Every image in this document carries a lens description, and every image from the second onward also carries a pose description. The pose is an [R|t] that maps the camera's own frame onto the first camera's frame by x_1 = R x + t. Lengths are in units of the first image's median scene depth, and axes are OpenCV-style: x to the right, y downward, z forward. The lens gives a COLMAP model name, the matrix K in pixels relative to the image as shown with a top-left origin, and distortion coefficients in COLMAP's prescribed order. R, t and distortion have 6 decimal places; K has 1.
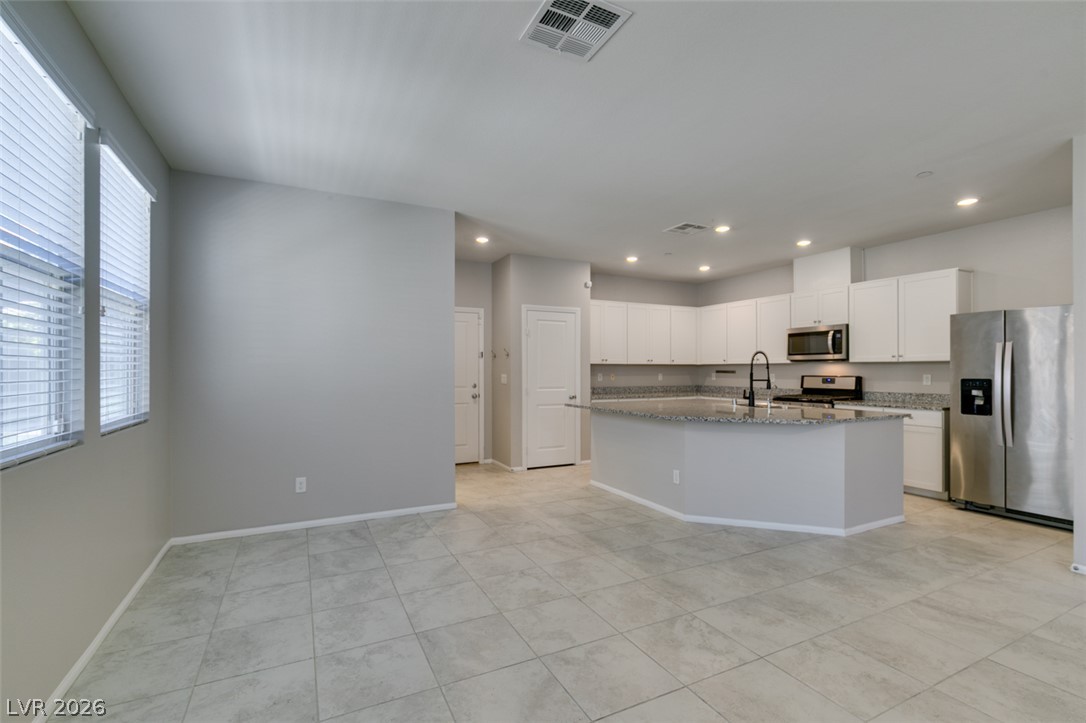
lens RADIAL K [[487.4, 0, 539.5], [0, 487.4, 368.2], [0, 0, 1]] dist [0.002516, -0.000969]
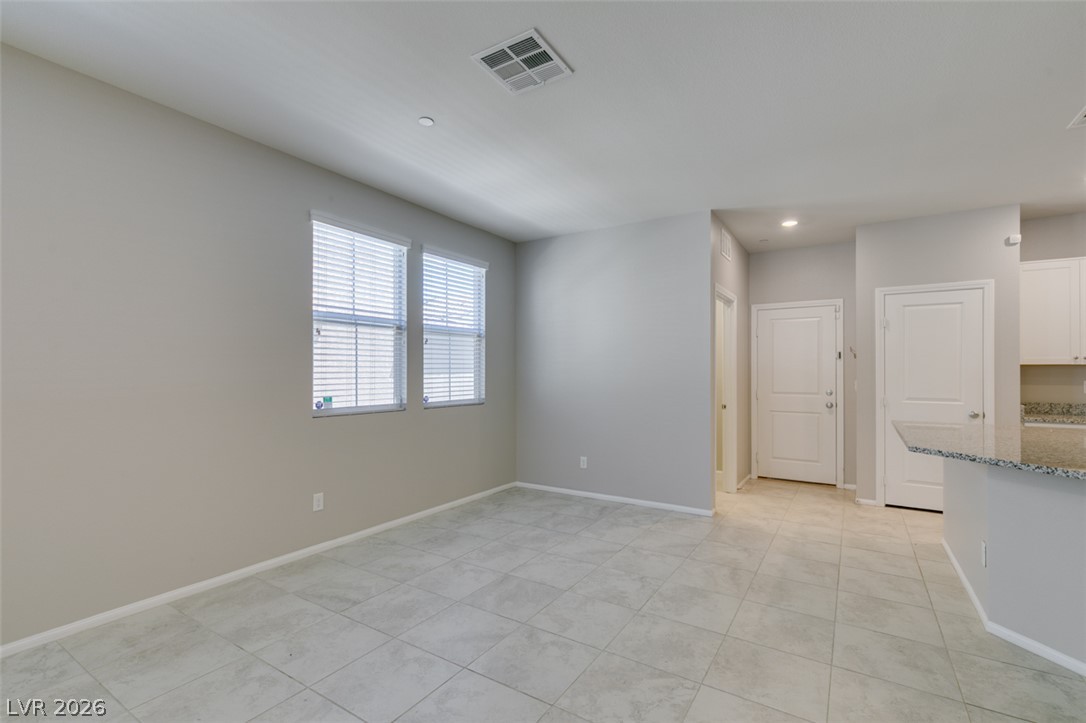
lens RADIAL K [[487.4, 0, 540.7], [0, 487.4, 370.7], [0, 0, 1]] dist [0.002516, -0.000969]
pose [[0.512546, -0.002264, -0.858657, 0.444702], [-0.000303, 0.999996, -0.002817, 0.000949], [0.858659, 0.001704, 0.512544, 0.197834]]
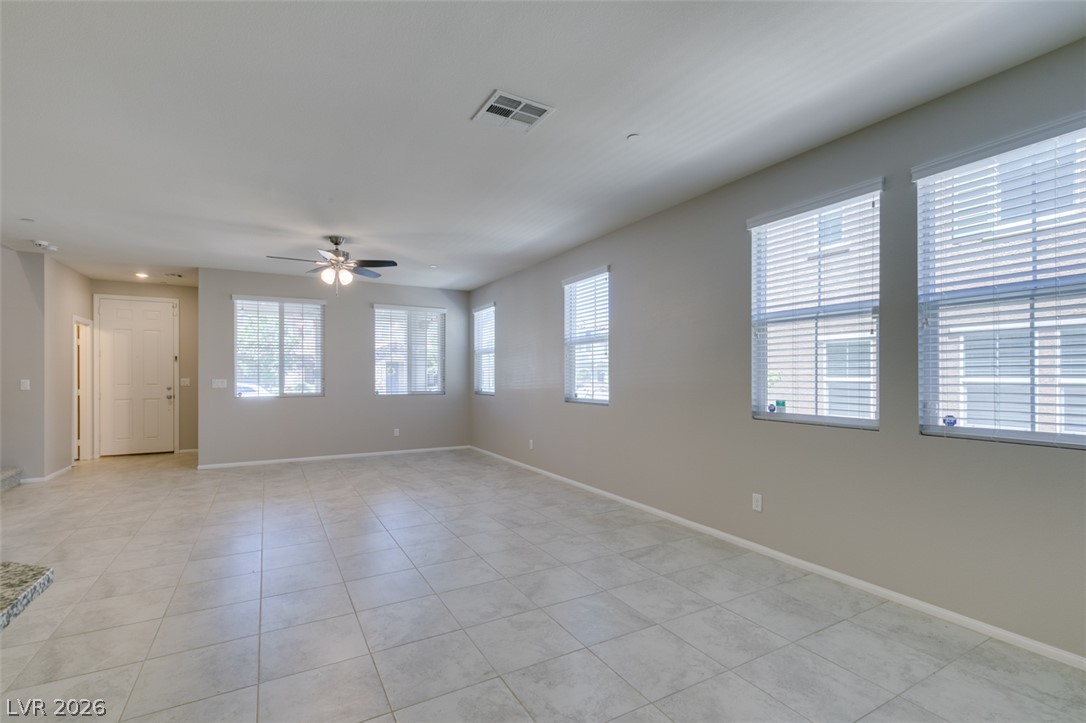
lens RADIAL K [[487.4, 0, 542.5], [0, 487.4, 375.2], [0, 0, 1]] dist [0.002516, -0.000969]
pose [[-0.998564, -0.000059, -0.053568, 0.025244], [0.000014, 0.999999, -0.001355, 0.002613], [0.053568, -0.001354, -0.998563, 0.988932]]
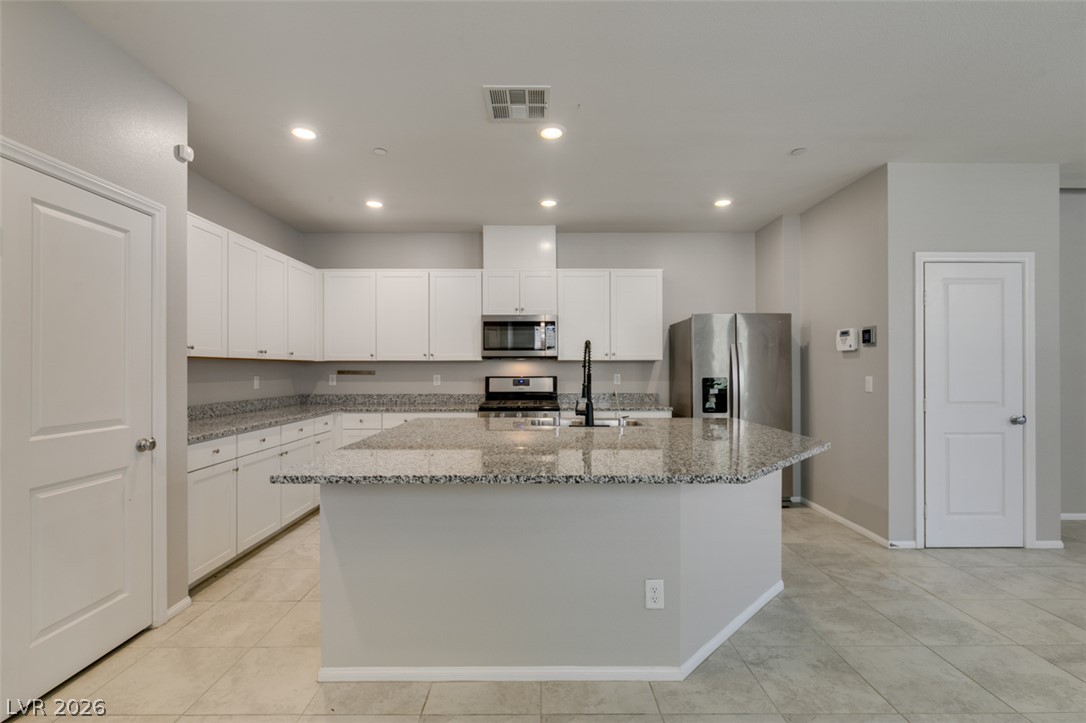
lens RADIAL K [[487.4, 0, 542.0], [0, 487.4, 369.0], [0, 0, 1]] dist [0.002516, -0.000969]
pose [[0.439034, 0.000031, 0.898470, -0.168309], [-0.002167, 0.999997, 0.001024, 0.002347], [-0.898468, -0.002397, 0.439033, 0.768635]]
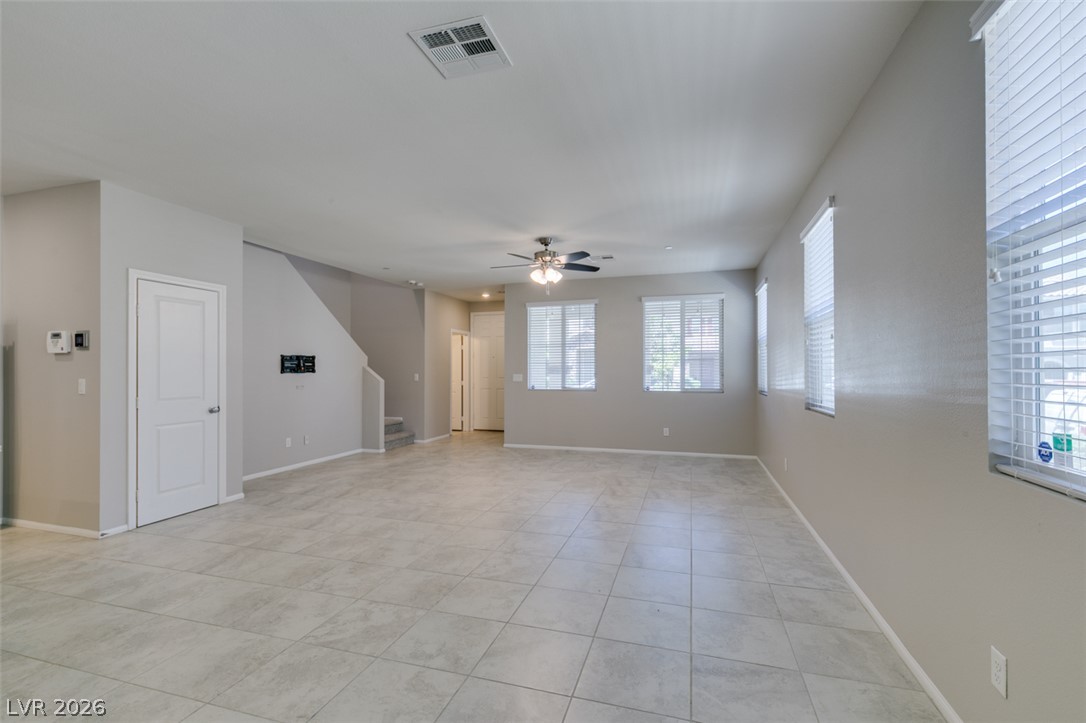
lens RADIAL K [[484.3, 0, 542.8], [0, 484.3, 366.9], [0, 0, 1]] dist [0.005179, -0.001595]
pose [[-0.725483, 0.006660, 0.688208, -0.335126], [0.000893, 0.999961, -0.008737, 0.001738], [-0.688239, -0.005724, -0.725461, 0.702626]]
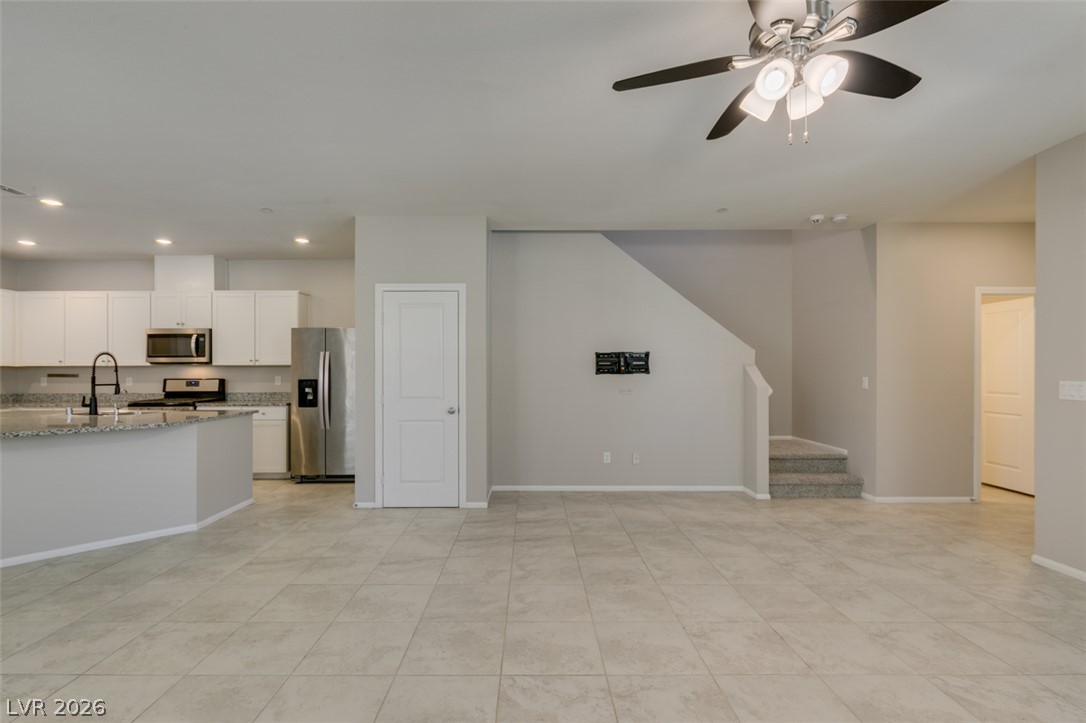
lens RADIAL K [[487.4, 0, 529.8], [0, 487.4, 374.3], [0, 0, 1]] dist [0.002516, -0.000969]
pose [[0.444855, -0.004695, 0.895590, -0.000371], [-0.000428, 0.999985, 0.005455, 0.000686], [-0.895603, -0.002810, 0.444846, -0.089853]]
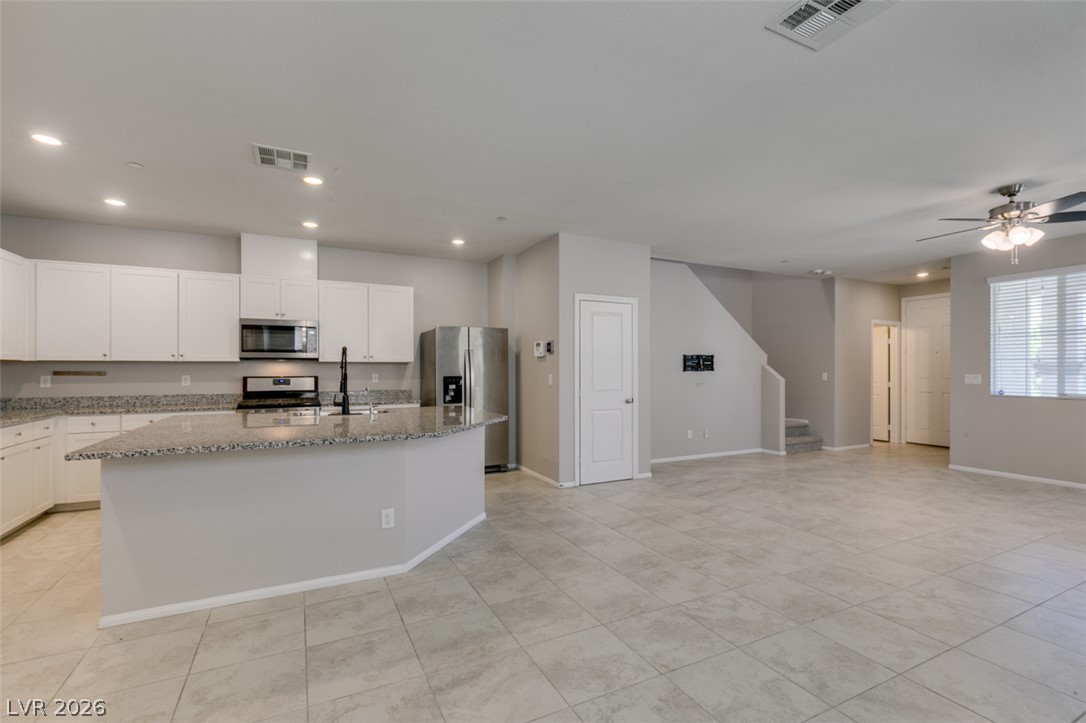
lens RADIAL K [[487.4, 0, 541.3], [0, 487.4, 366.1], [0, 0, 1]] dist [0.002516, -0.000969]
pose [[-0.003242, 0.006244, 0.999975, -0.379298], [-0.002313, 0.999978, -0.006251, 0.001624], [-0.999992, -0.002334, -0.003228, 0.670753]]
